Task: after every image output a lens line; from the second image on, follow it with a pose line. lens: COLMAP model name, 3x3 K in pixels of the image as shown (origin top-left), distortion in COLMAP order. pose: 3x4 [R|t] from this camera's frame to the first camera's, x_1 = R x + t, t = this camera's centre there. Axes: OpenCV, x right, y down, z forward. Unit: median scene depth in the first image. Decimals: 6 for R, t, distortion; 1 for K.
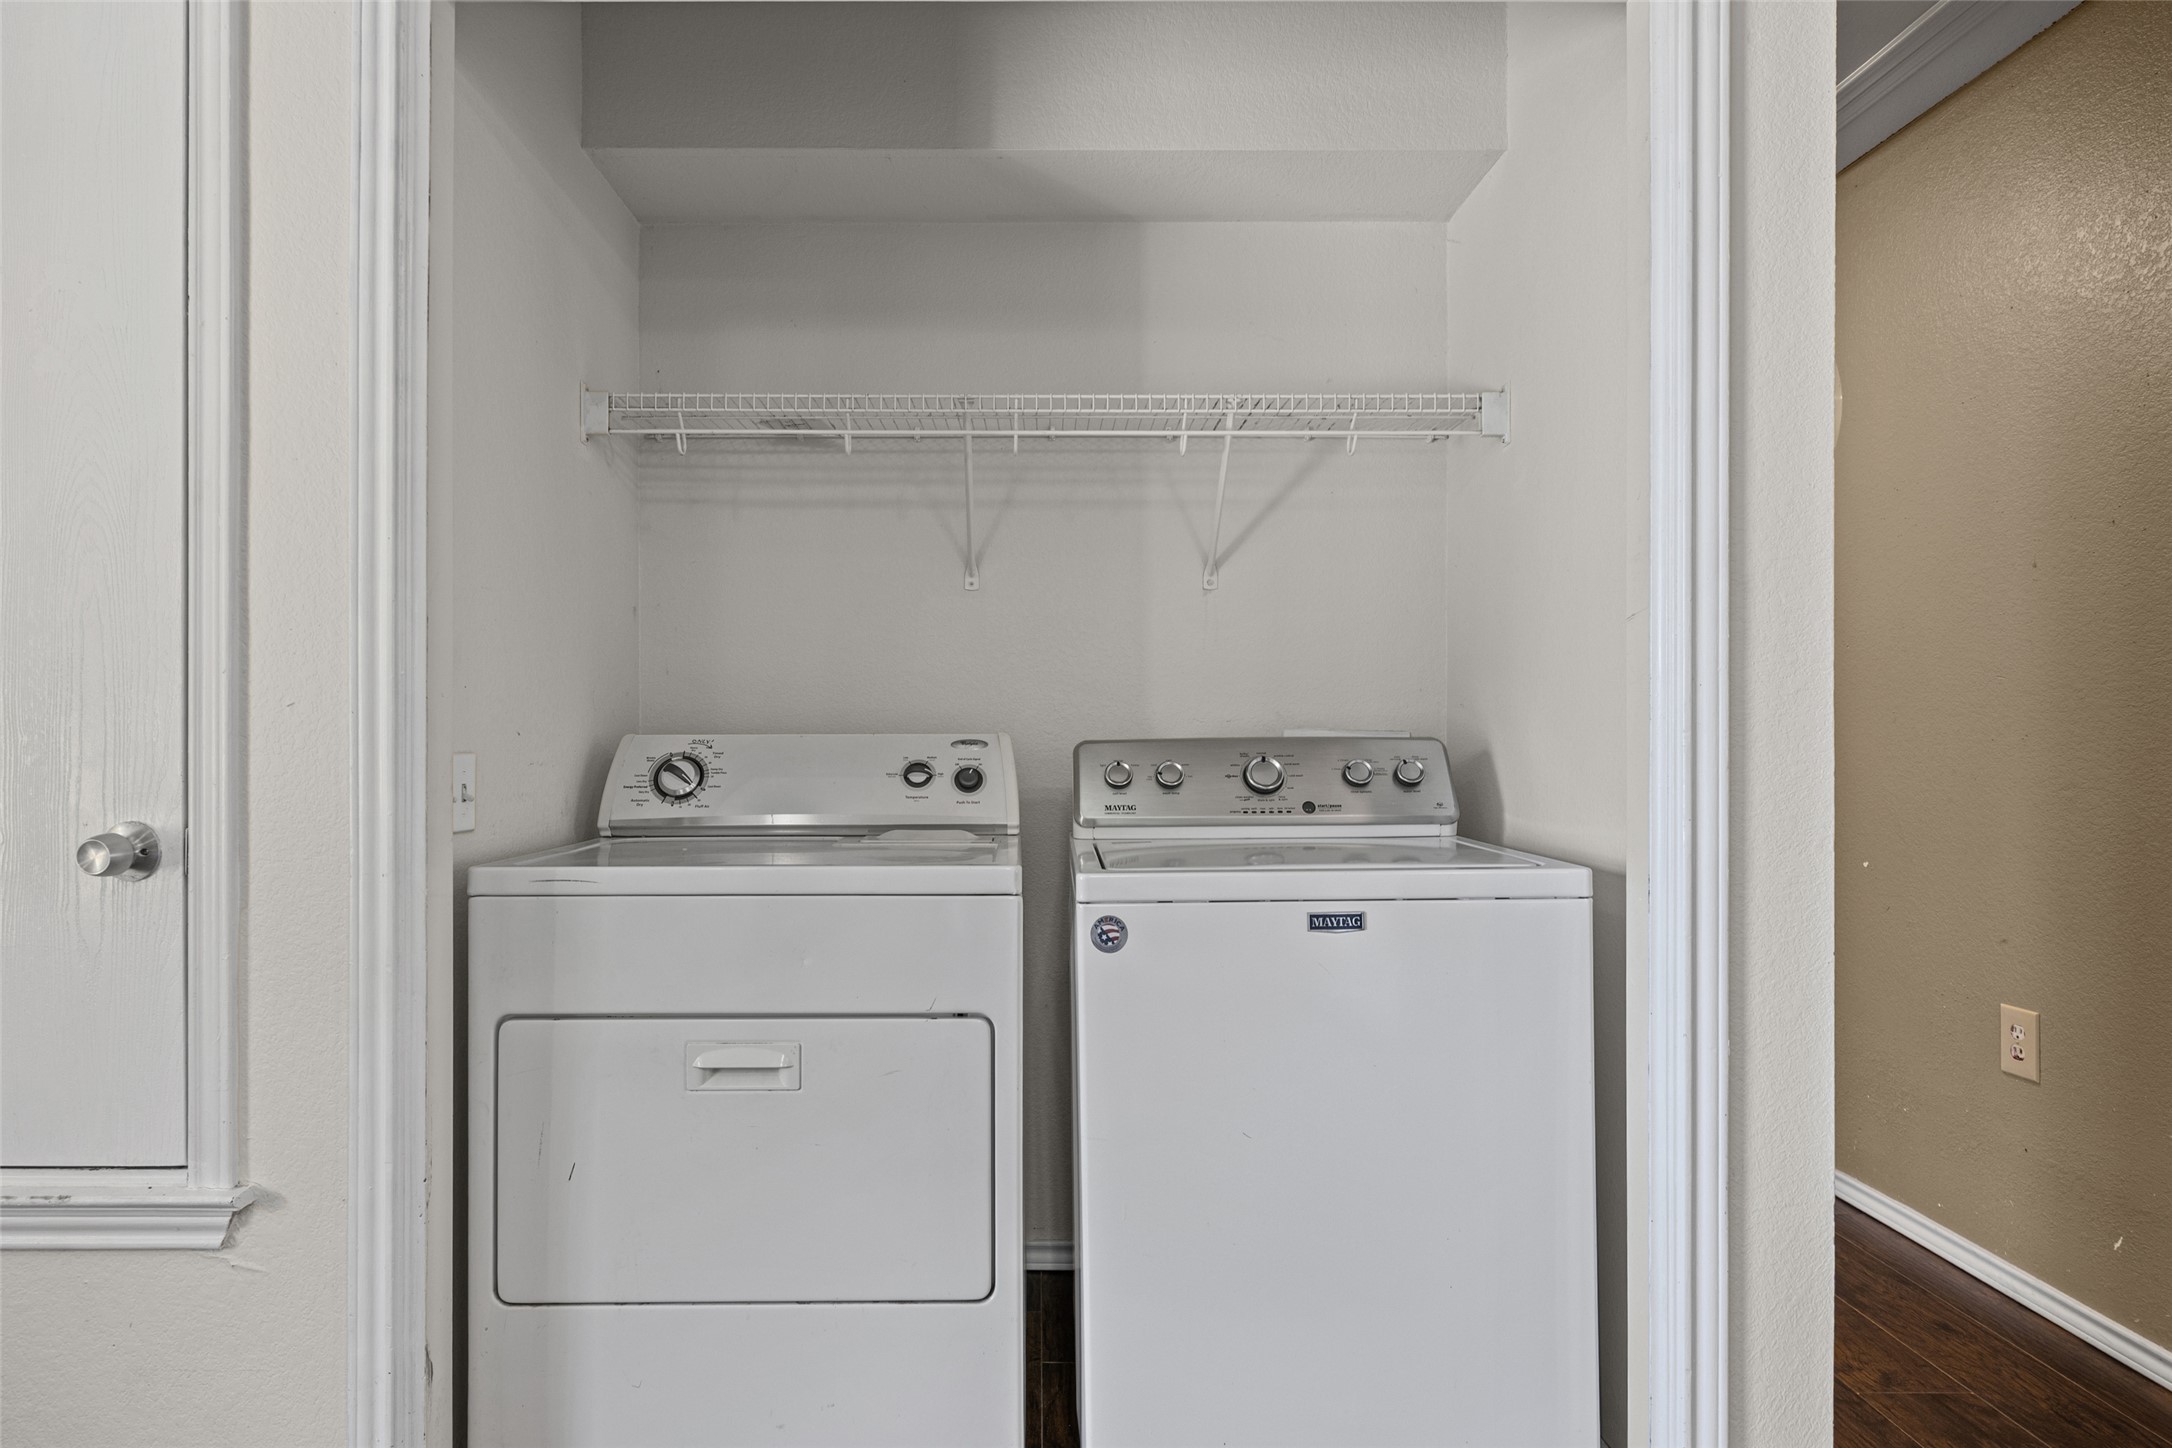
lens RADIAL K [[1107.5, 0, 1079.9], [0, 1107.5, 715.4], [0, 0, 1]] dist [-0.000703, -0.000095]
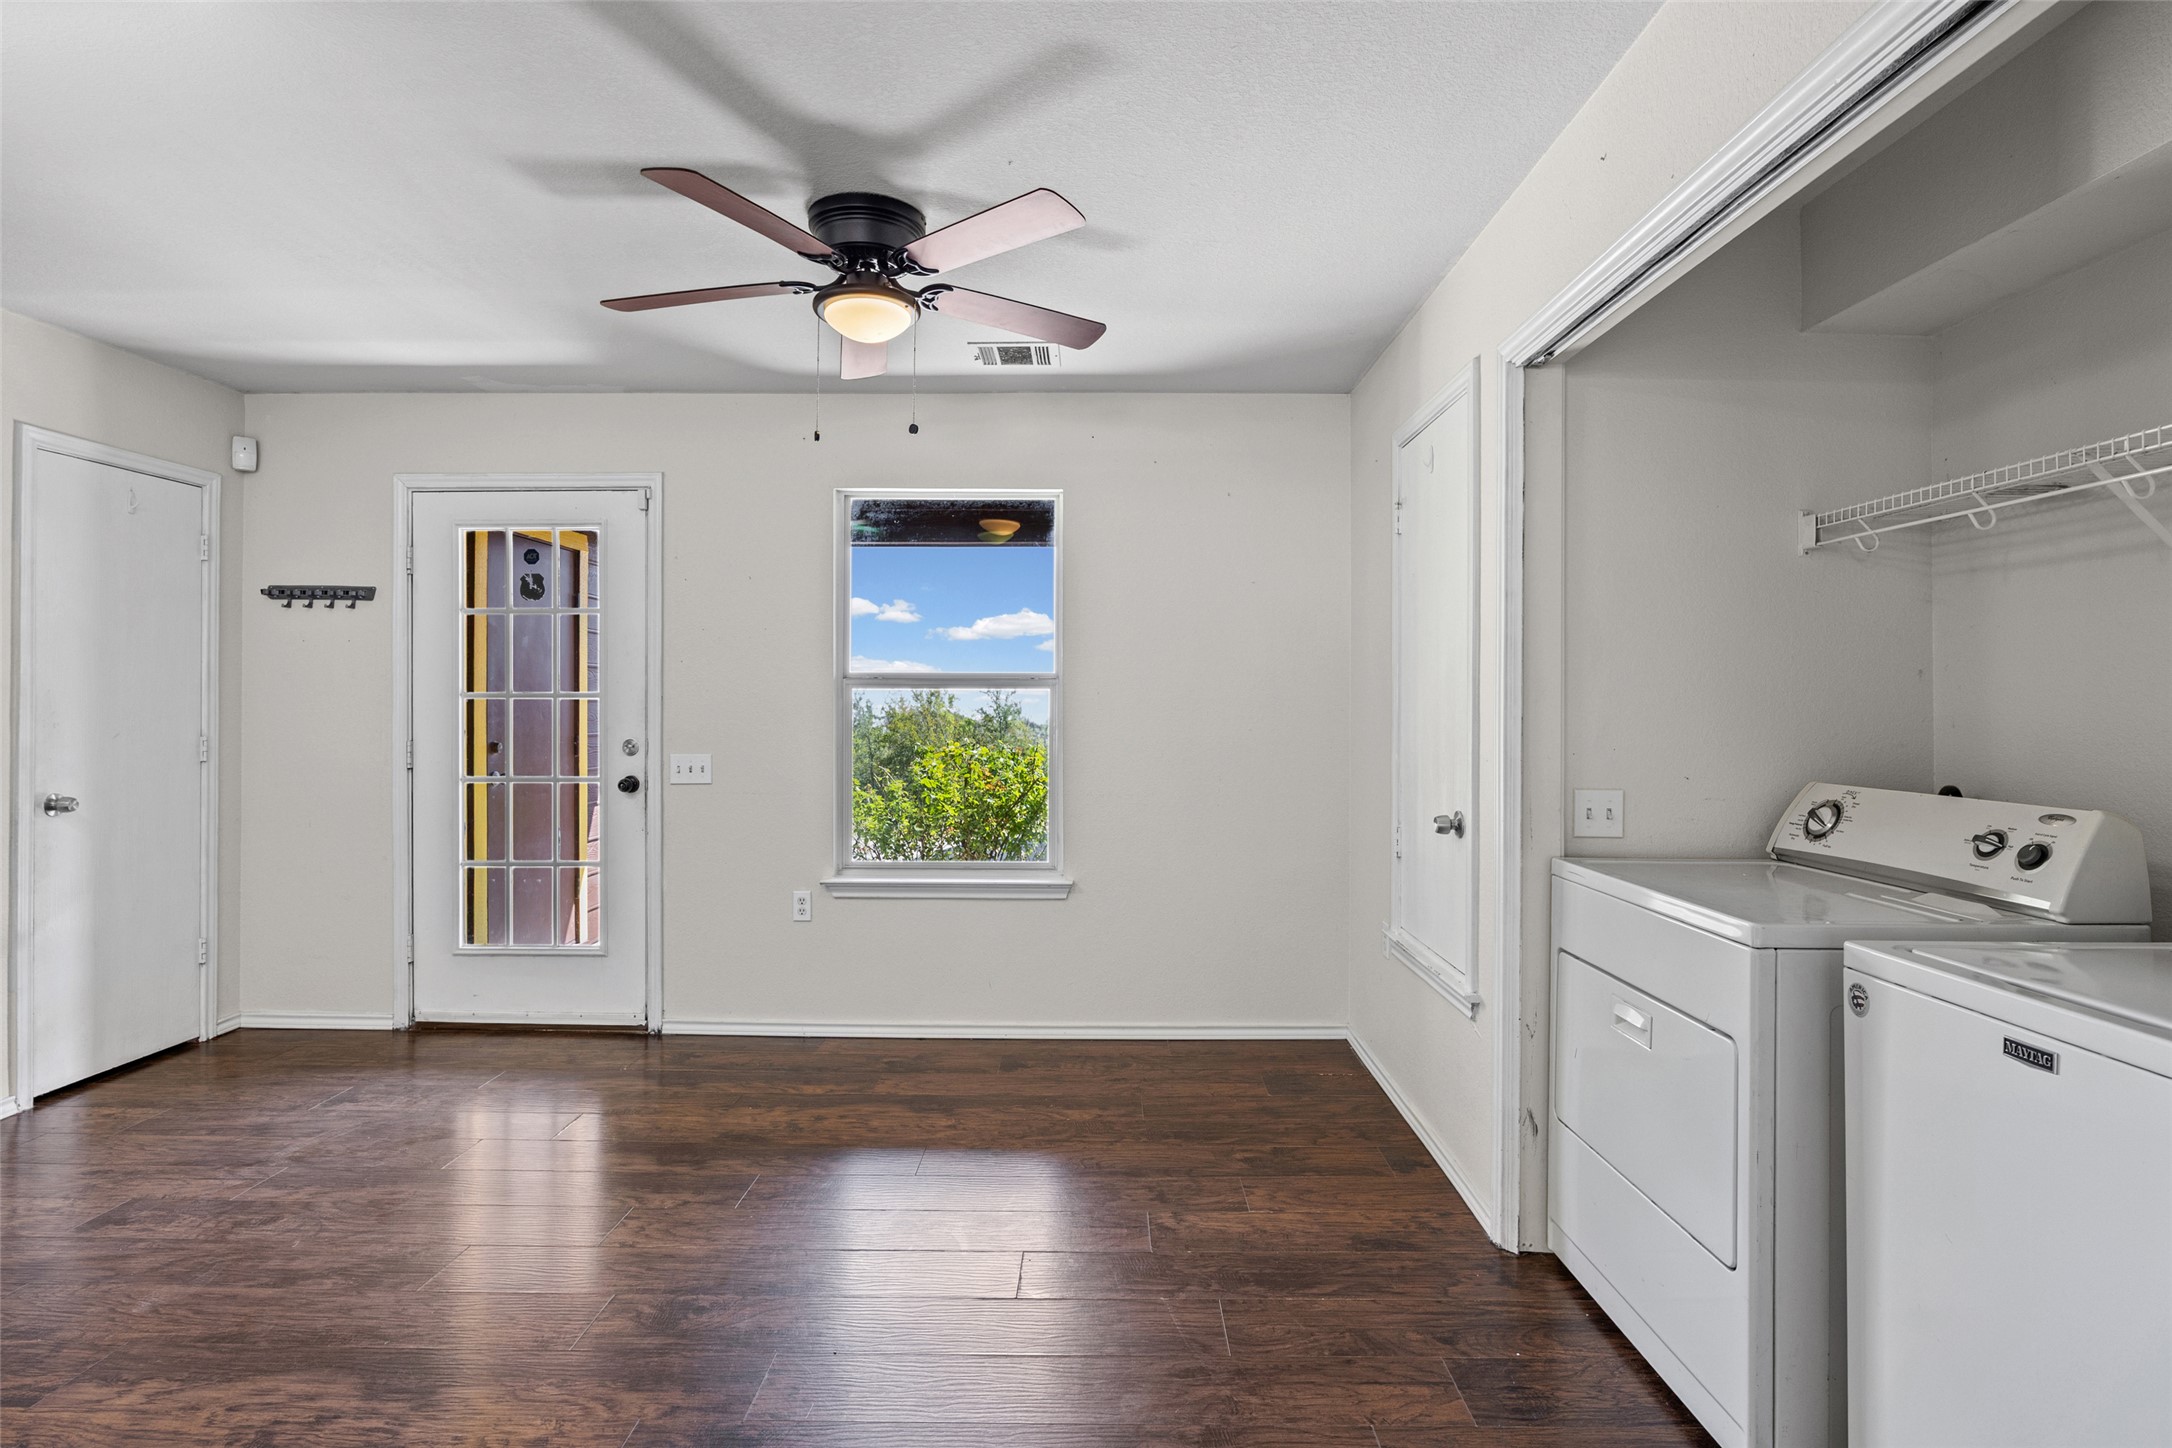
lens RADIAL K [[1017.7, 0, 1102.9], [0, 1017.7, 702.4], [0, 0, 1]] dist [-0.006308, -0.002773]
pose [[0.013351, -0.003438, -0.999905, 0.778135], [-0.002498, 0.999991, -0.003471, -0.072488], [0.999908, 0.002544, 0.013342, 0.167885]]
